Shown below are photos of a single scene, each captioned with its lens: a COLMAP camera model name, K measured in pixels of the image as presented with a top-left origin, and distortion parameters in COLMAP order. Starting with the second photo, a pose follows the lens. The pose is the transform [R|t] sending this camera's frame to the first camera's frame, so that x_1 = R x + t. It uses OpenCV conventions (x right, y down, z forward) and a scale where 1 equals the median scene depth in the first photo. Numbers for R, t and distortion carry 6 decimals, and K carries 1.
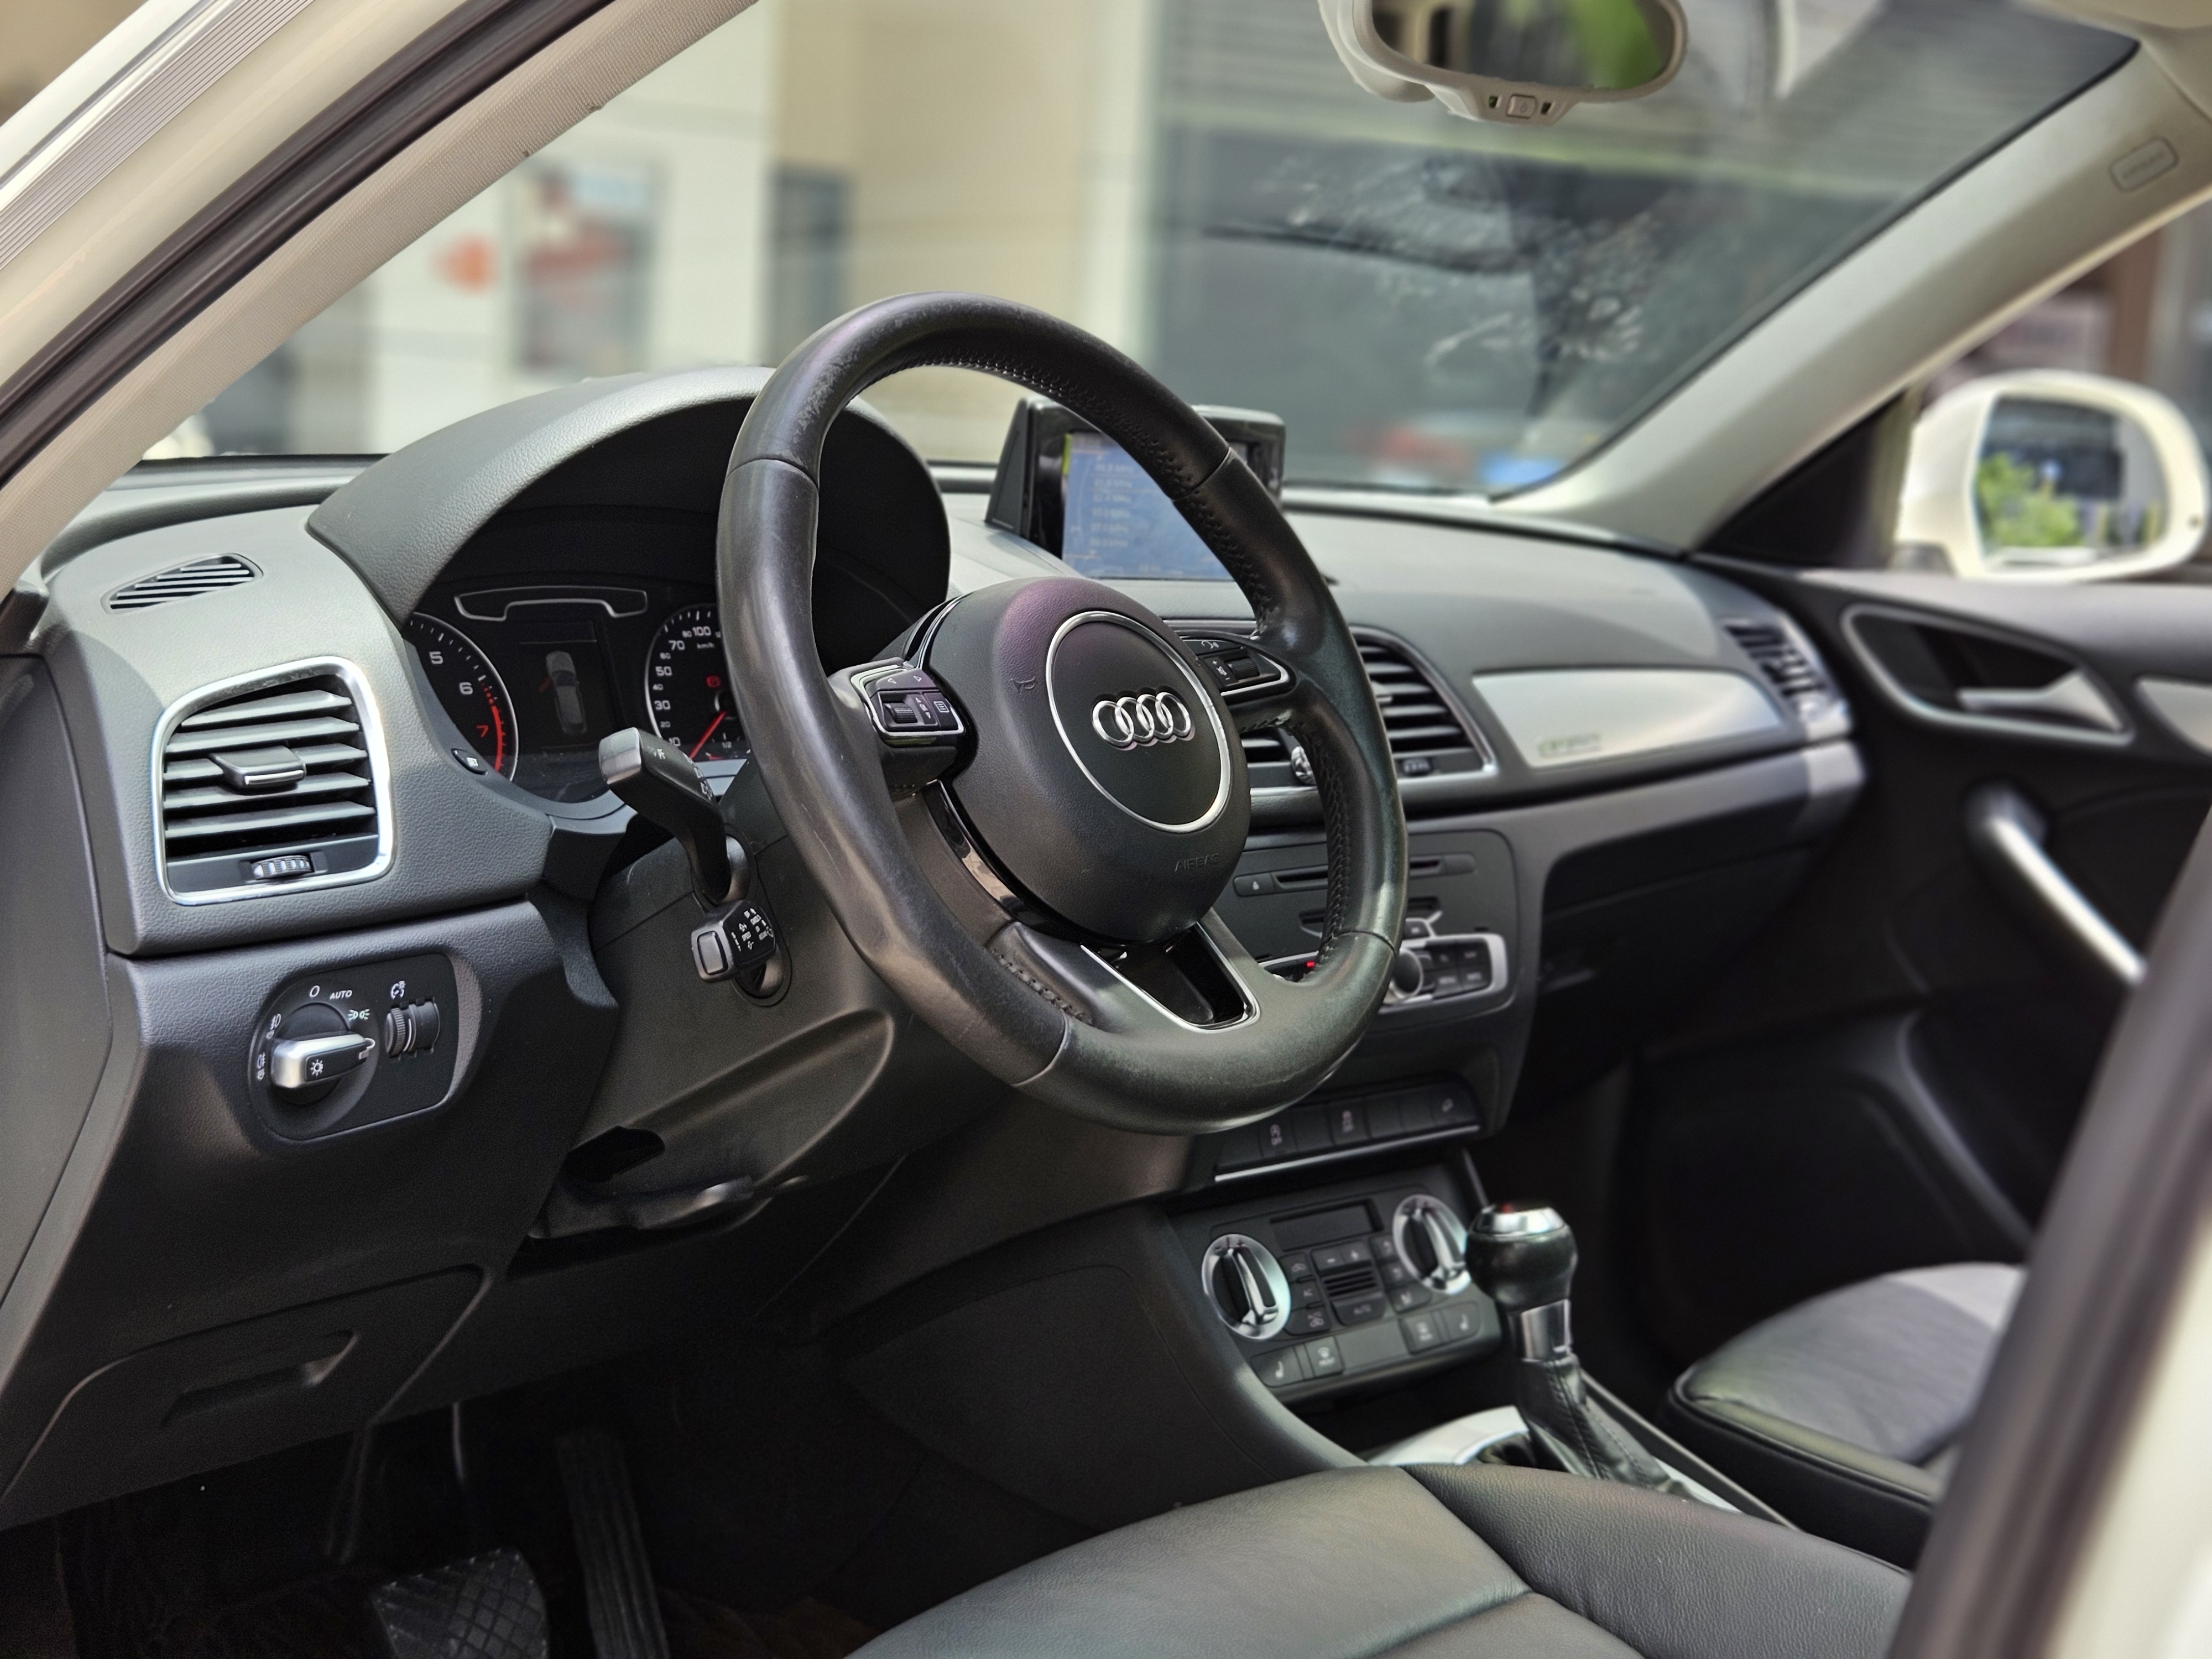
lens RADIAL K [[2862.6, 0, 968.0], [0, 2862.6, 802.1], [0, 0, 1]] dist [-0.004344, 0.036796]
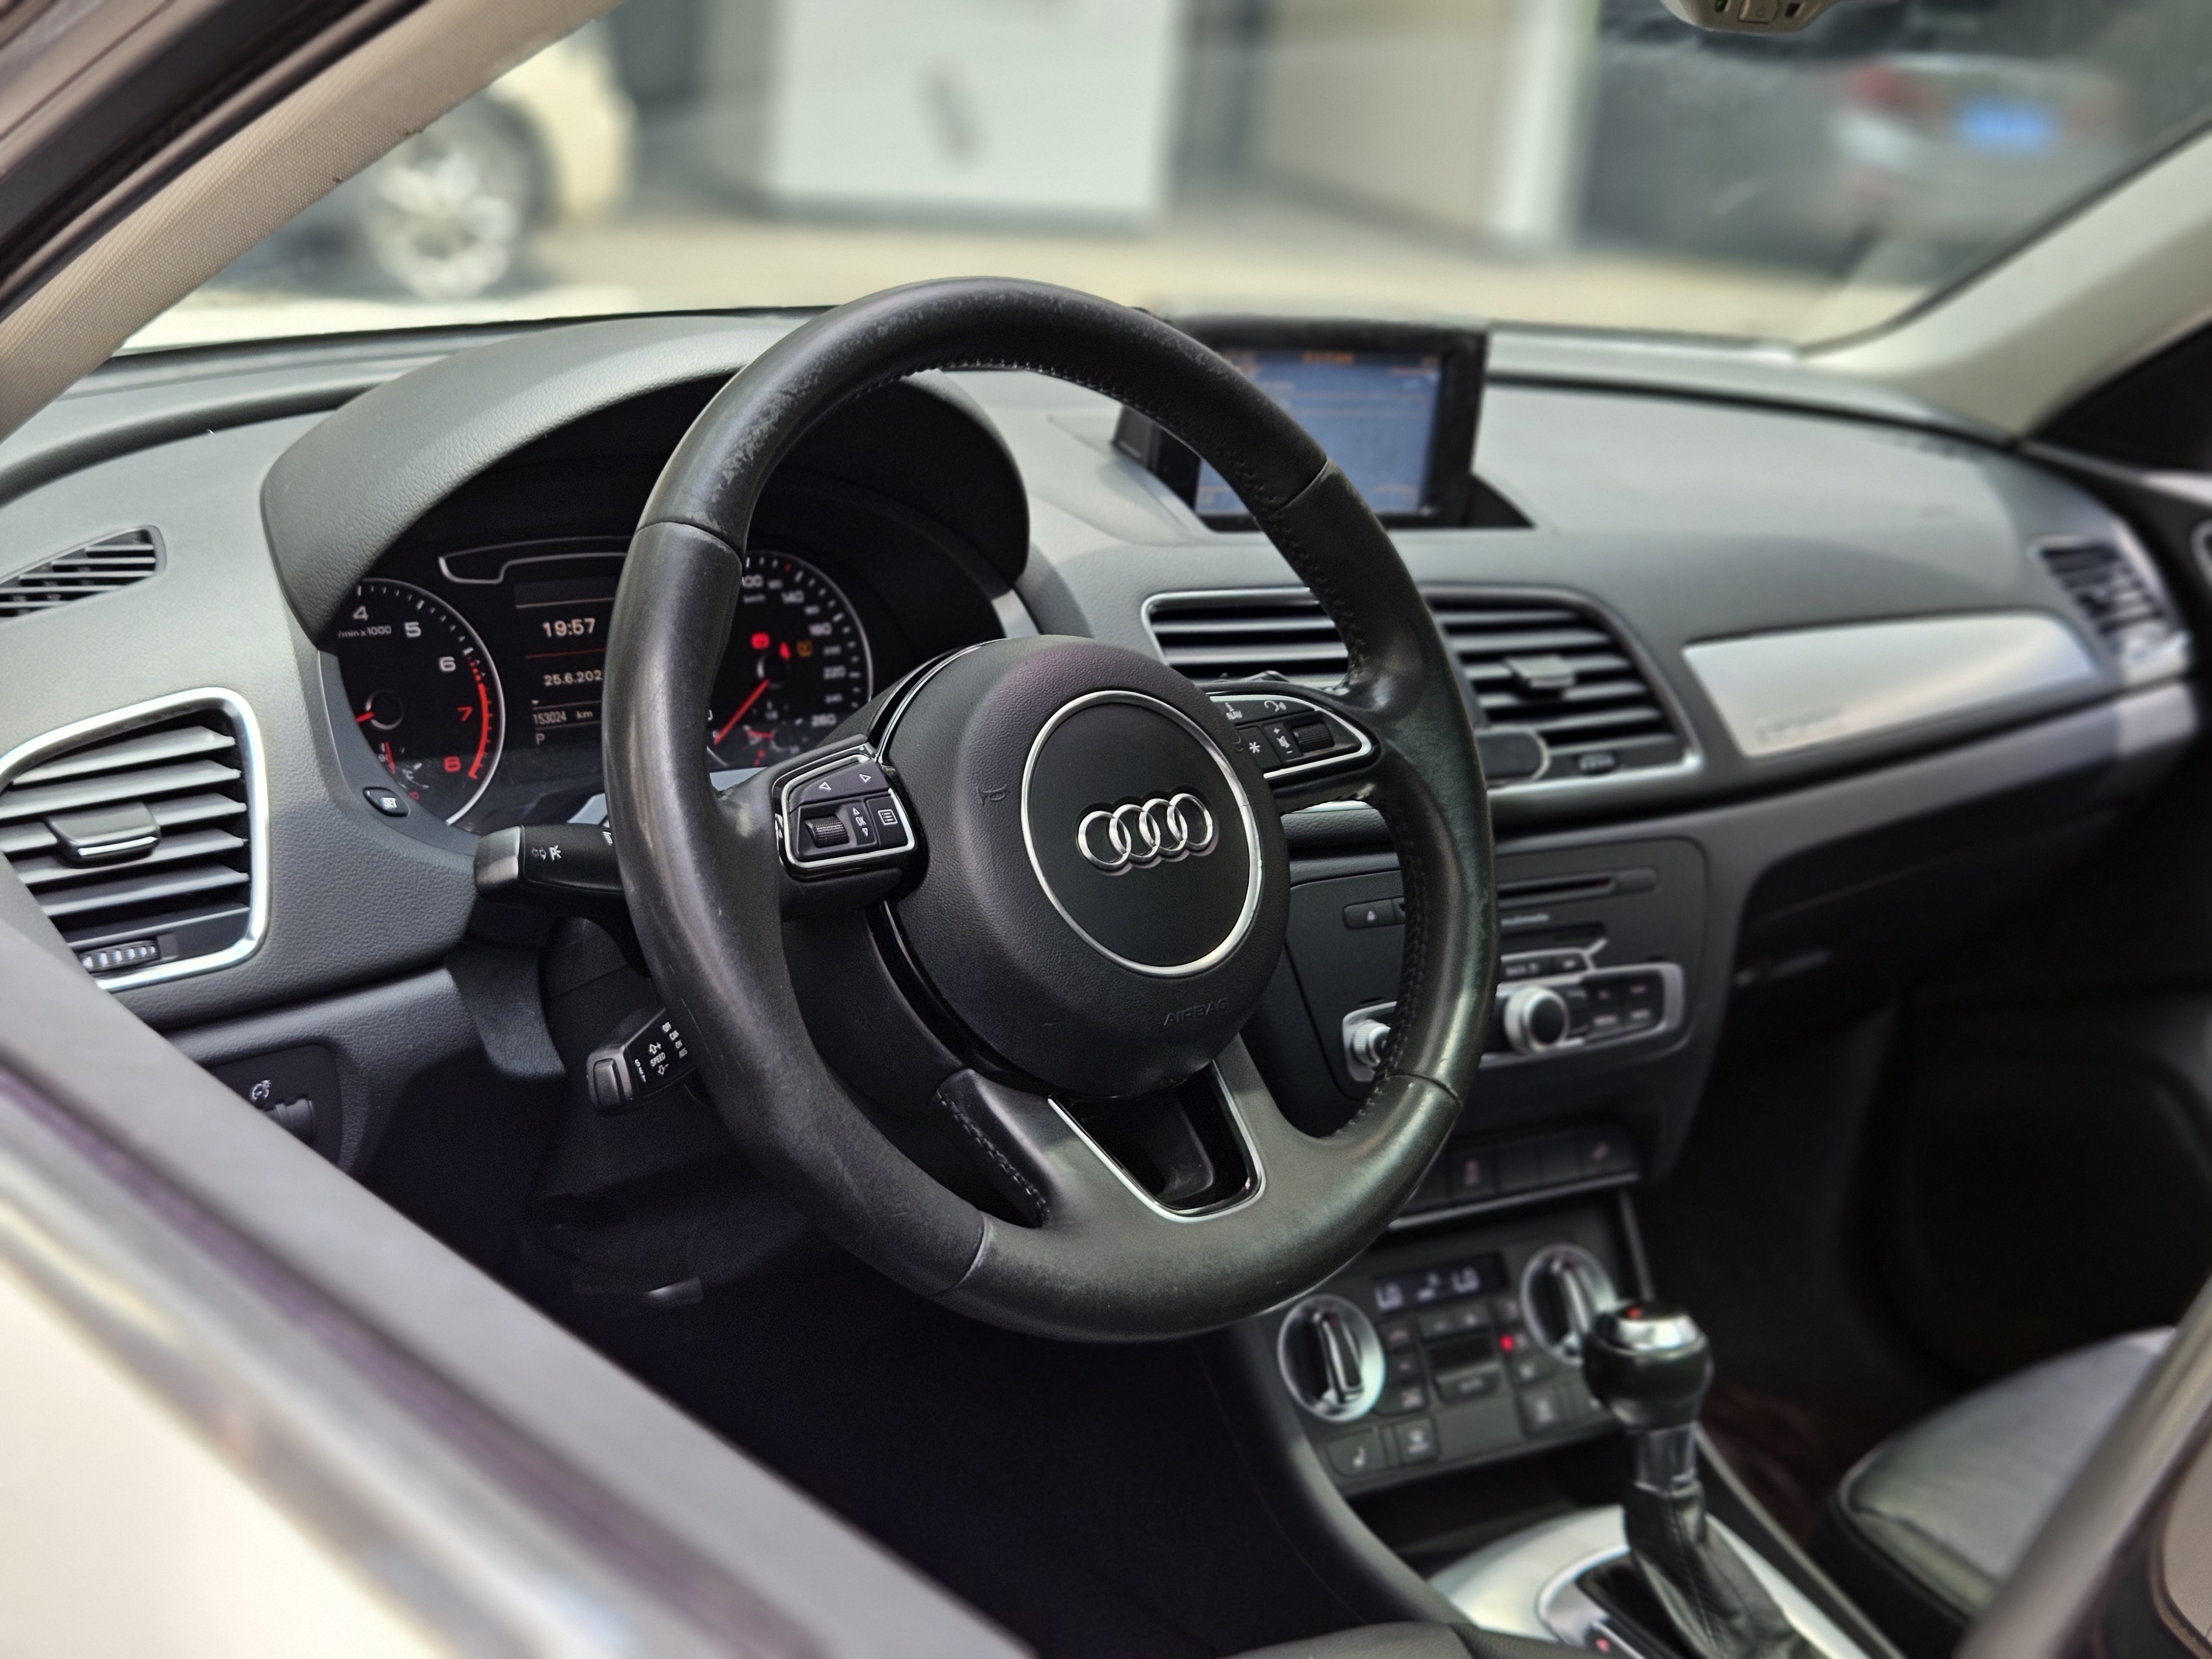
lens RADIAL K [[2862.6, 0, 968.0], [0, 2862.6, 802.1], [0, 0, 1]] dist [-0.004344, 0.036796]
pose [[0.987744, 0.073319, -0.137791, 0.098109], [-0.054034, 0.988841, 0.138832, -0.118763], [0.146433, -0.129685, 0.980683, 0.146708]]
